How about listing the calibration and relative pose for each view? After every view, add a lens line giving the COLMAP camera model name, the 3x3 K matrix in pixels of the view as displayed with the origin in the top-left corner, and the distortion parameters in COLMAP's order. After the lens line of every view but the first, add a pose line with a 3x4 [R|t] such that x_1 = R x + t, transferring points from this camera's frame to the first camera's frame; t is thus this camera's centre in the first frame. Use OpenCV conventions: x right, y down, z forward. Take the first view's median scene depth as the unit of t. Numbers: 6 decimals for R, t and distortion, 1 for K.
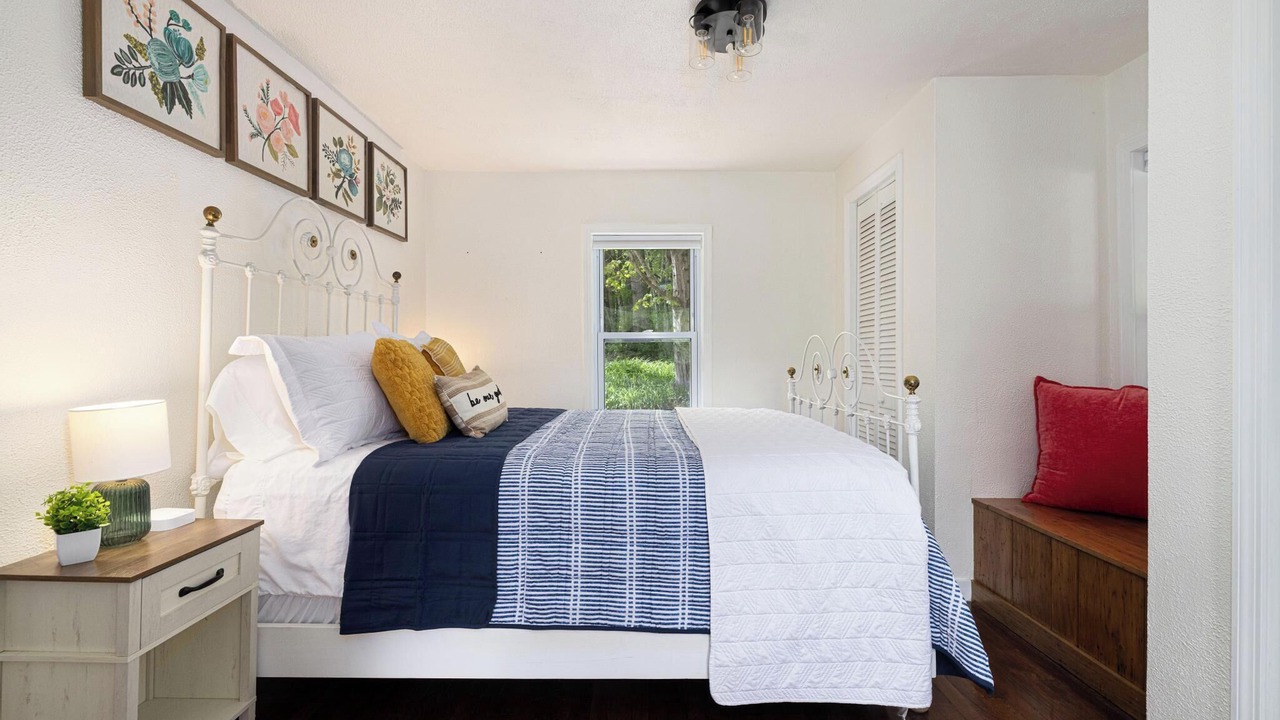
lens RADIAL K [[540.4, 0, 636.4], [0, 540.4, 351.8], [0, 0, 1]] dist [-0.000712, -0.000150]
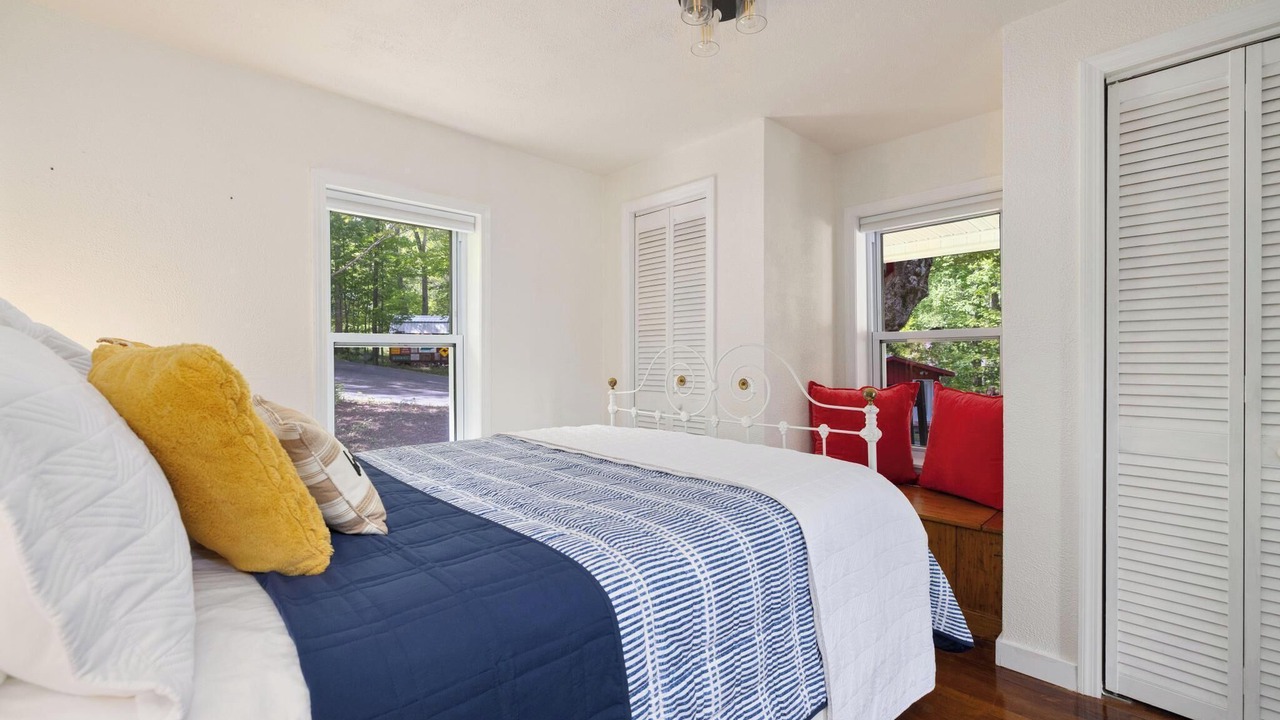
lens RADIAL K [[540.4, 0, 636.4], [0, 540.4, 351.8], [0, 0, 1]] dist [-0.000712, -0.000150]
pose [[0.716117, 0.004662, 0.697964, -0.491308], [-0.002900, 0.999989, -0.003704, -0.018628], [-0.697974, 0.000629, 0.716123, 0.448606]]
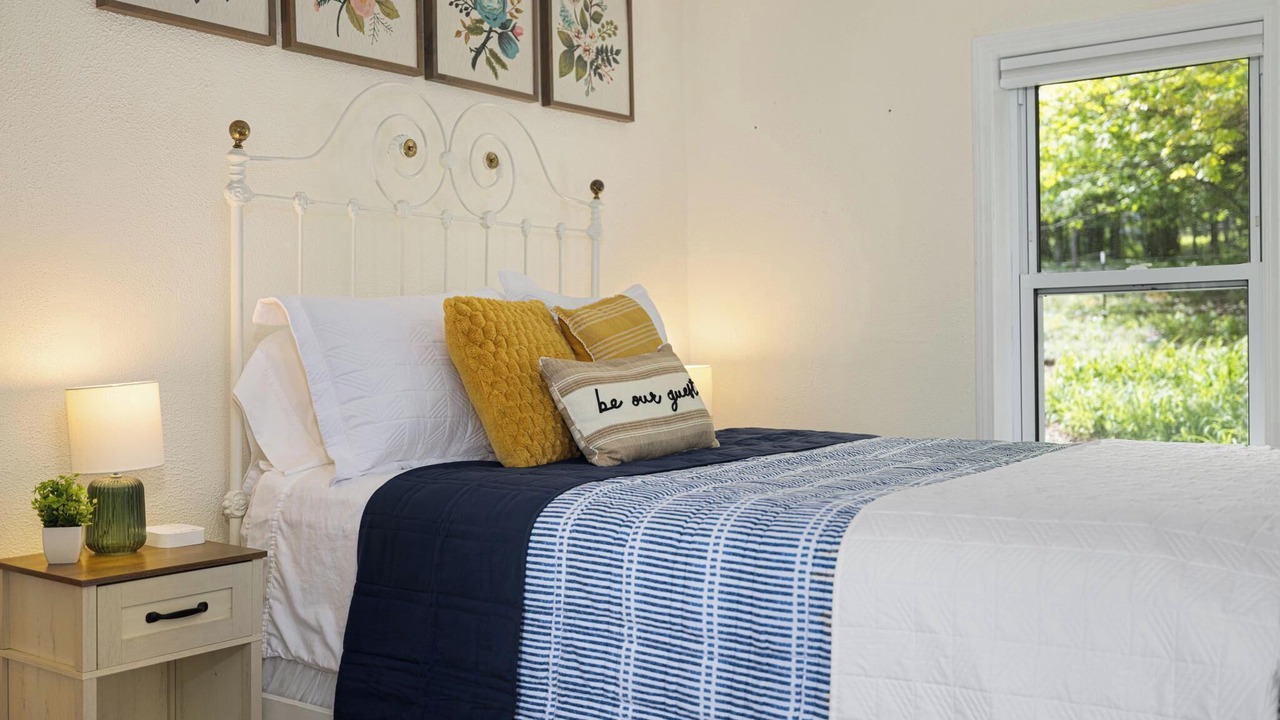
lens RADIAL K [[1258.4, 0, 640.0], [0, 1258.4, 360.0], [0, 0, 1]] dist [-0.007228, 0.020070]
pose [[0.815954, -0.000974, -0.578116, 0.511514], [0.012793, 0.999784, 0.016372, 0.025568], [0.577975, -0.020754, 0.815790, -0.058181]]
